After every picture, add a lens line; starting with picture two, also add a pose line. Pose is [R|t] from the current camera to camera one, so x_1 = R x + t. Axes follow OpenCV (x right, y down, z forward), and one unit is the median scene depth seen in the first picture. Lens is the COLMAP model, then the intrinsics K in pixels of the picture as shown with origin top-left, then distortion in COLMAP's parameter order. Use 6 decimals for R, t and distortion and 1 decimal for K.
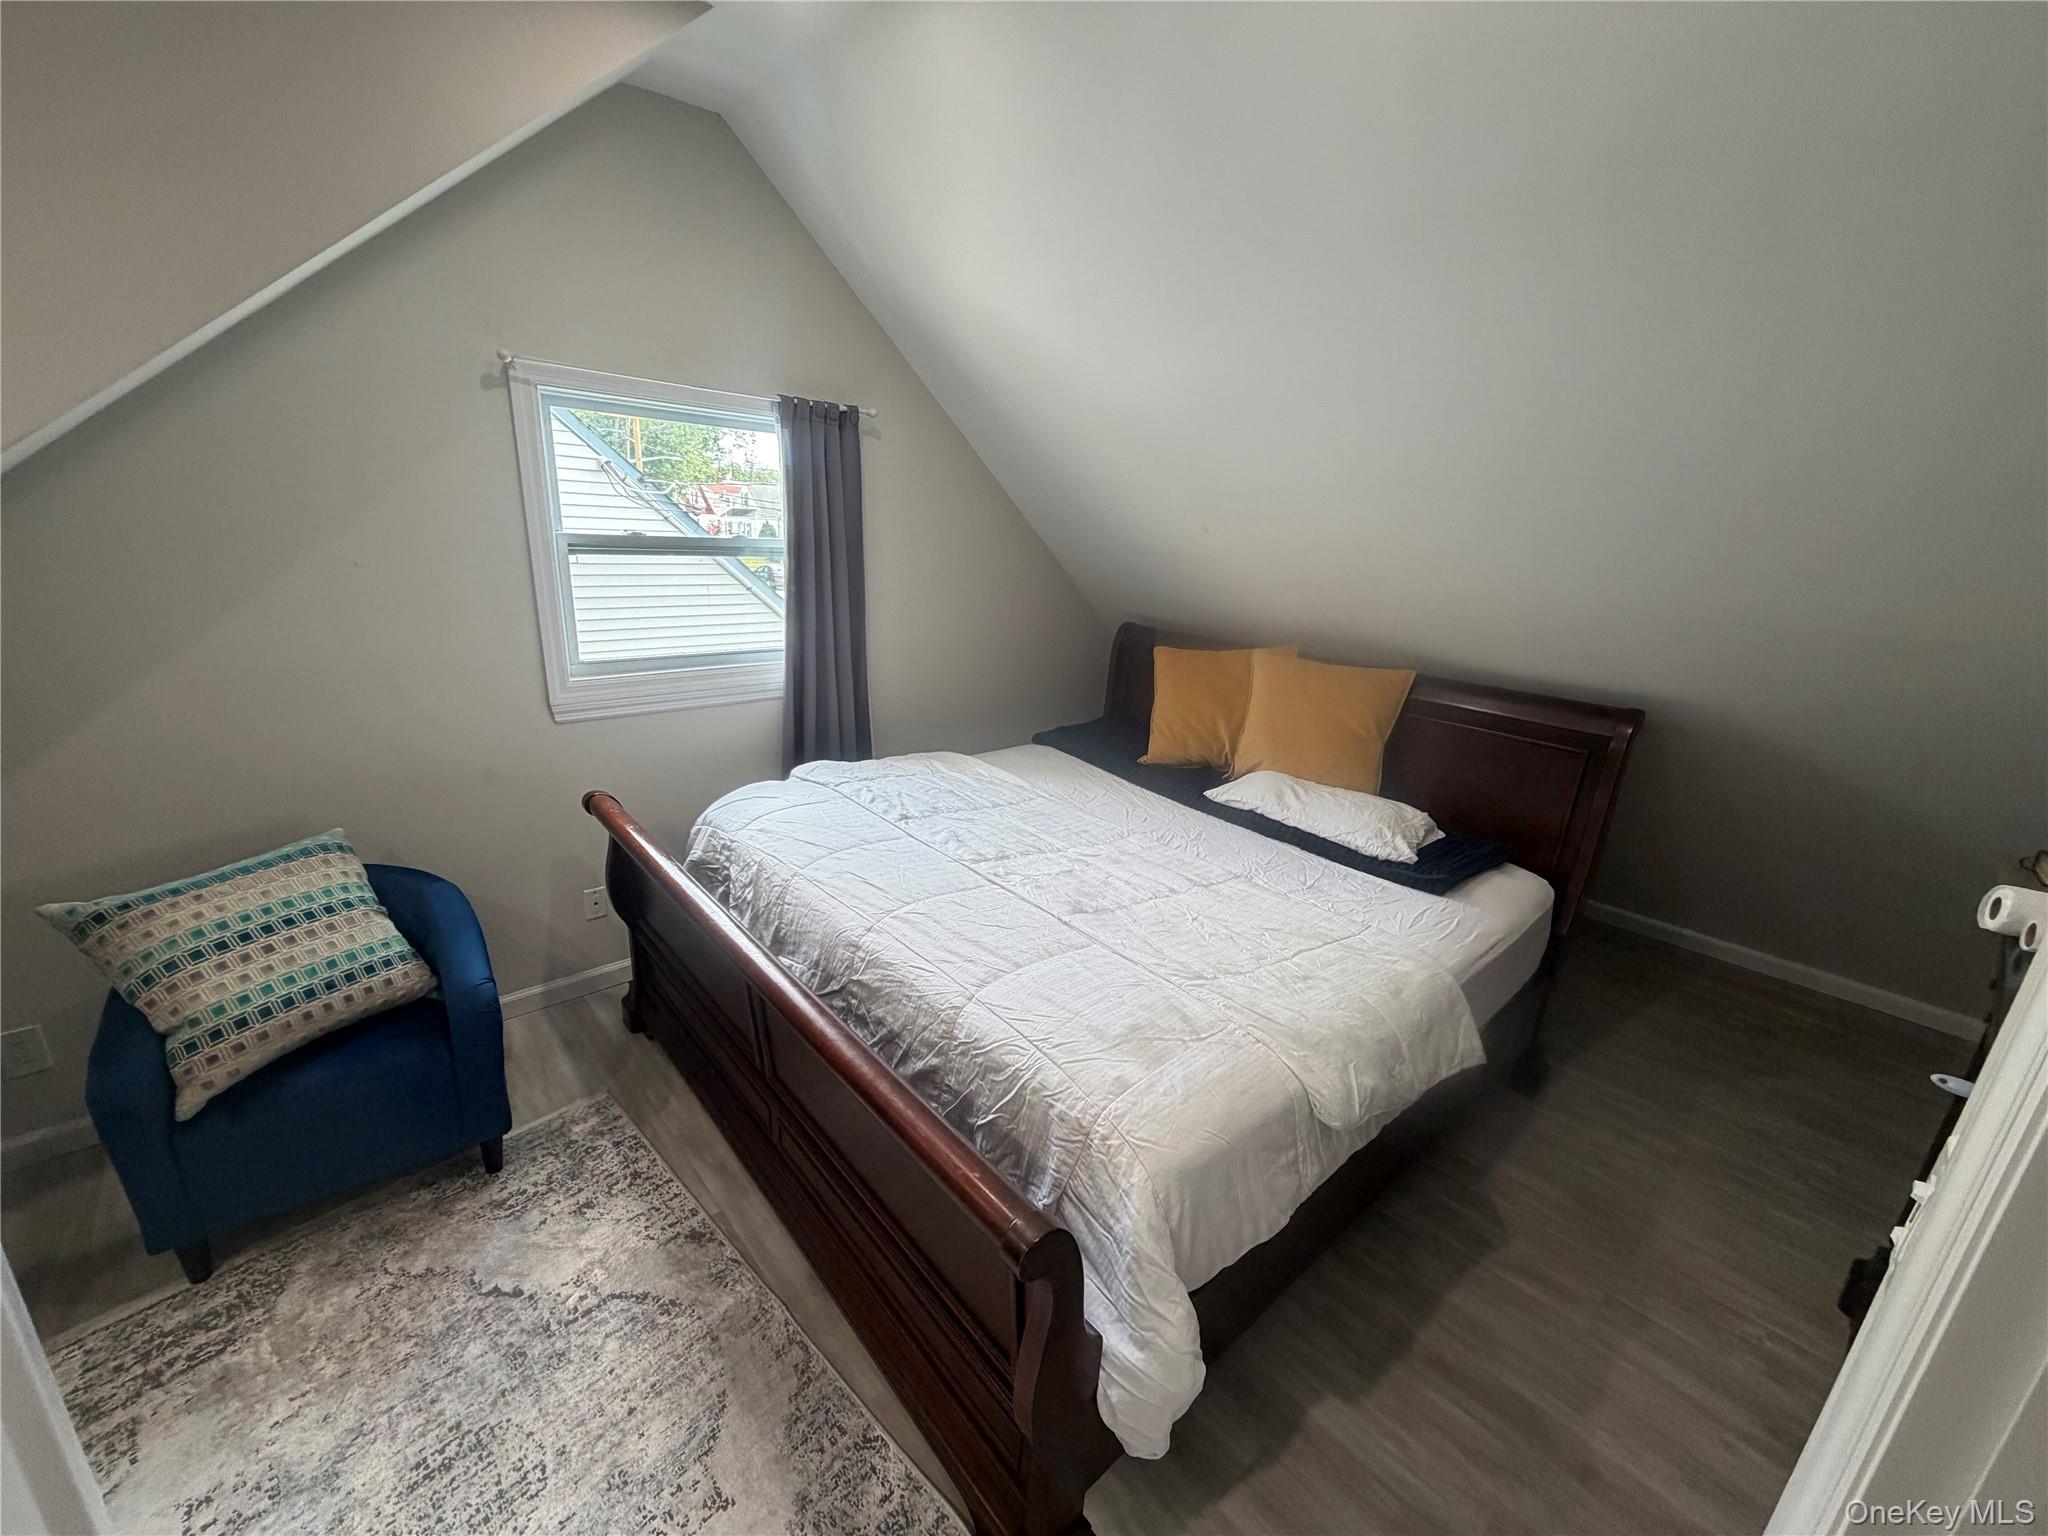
lens RADIAL K [[813.5, 0, 1024.0], [0, 813.5, 768.0], [0, 0, 1]] dist [-0.000939, -0.000024]
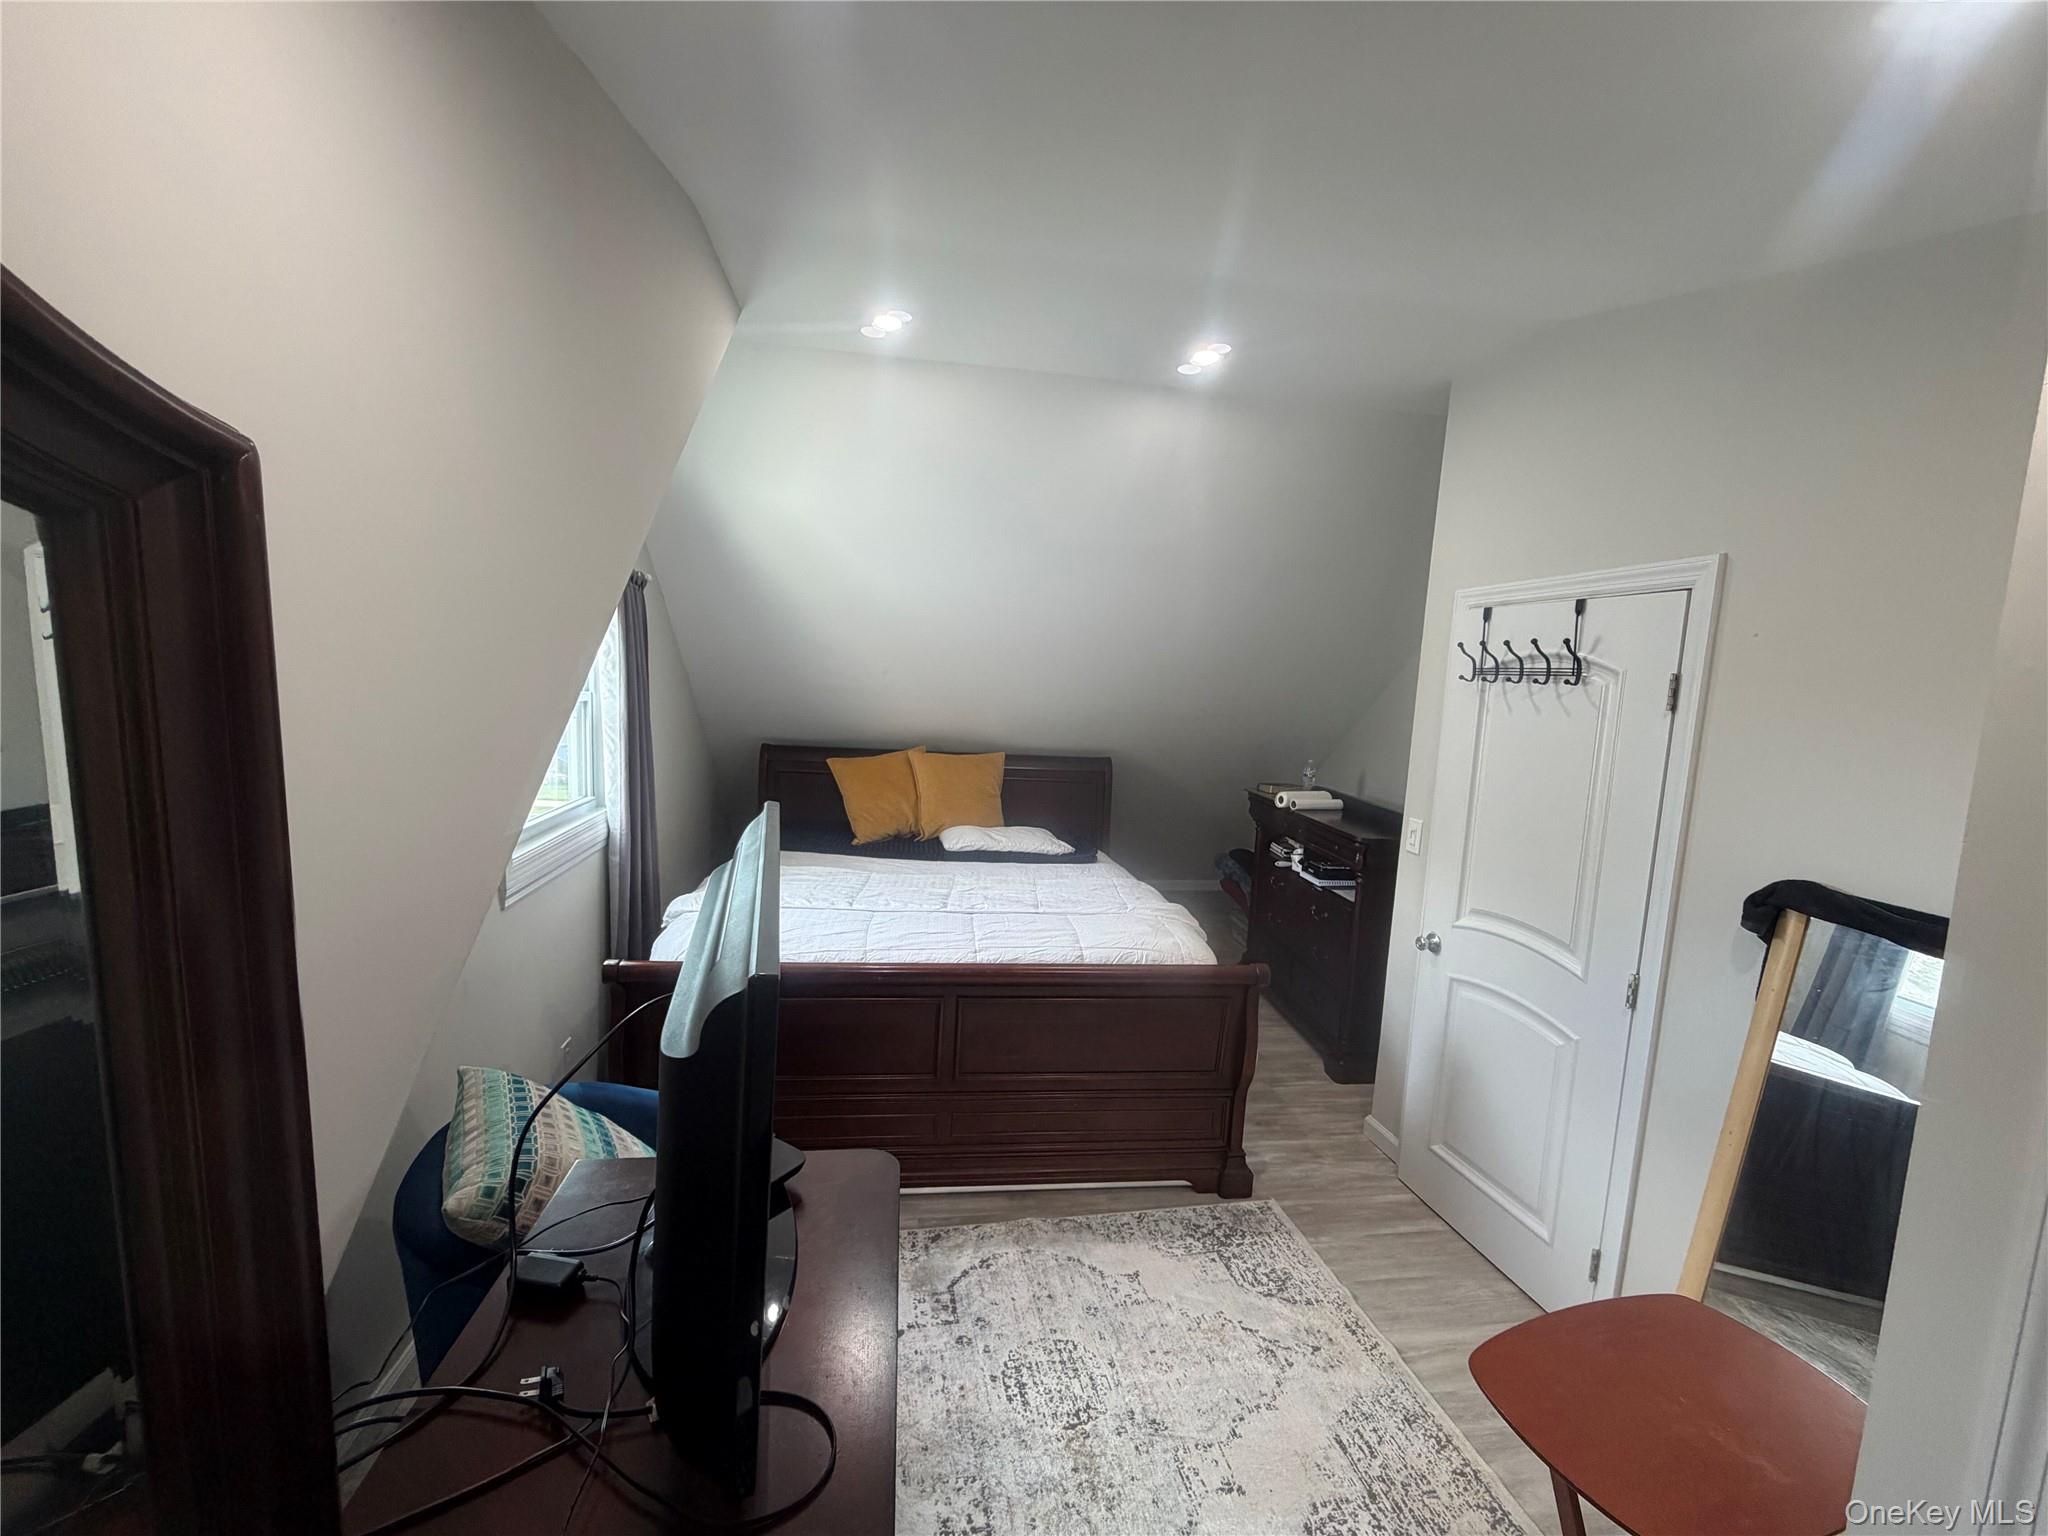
lens RADIAL K [[813.5, 0, 1024.0], [0, 813.5, 768.0], [0, 0, 1]] dist [-0.000939, -0.000024]
pose [[0.534185, -0.109170, 0.838289, -0.963105], [0.222148, 0.974904, -0.014599, -0.057687], [-0.815657, 0.194023, 0.545031, 0.057896]]
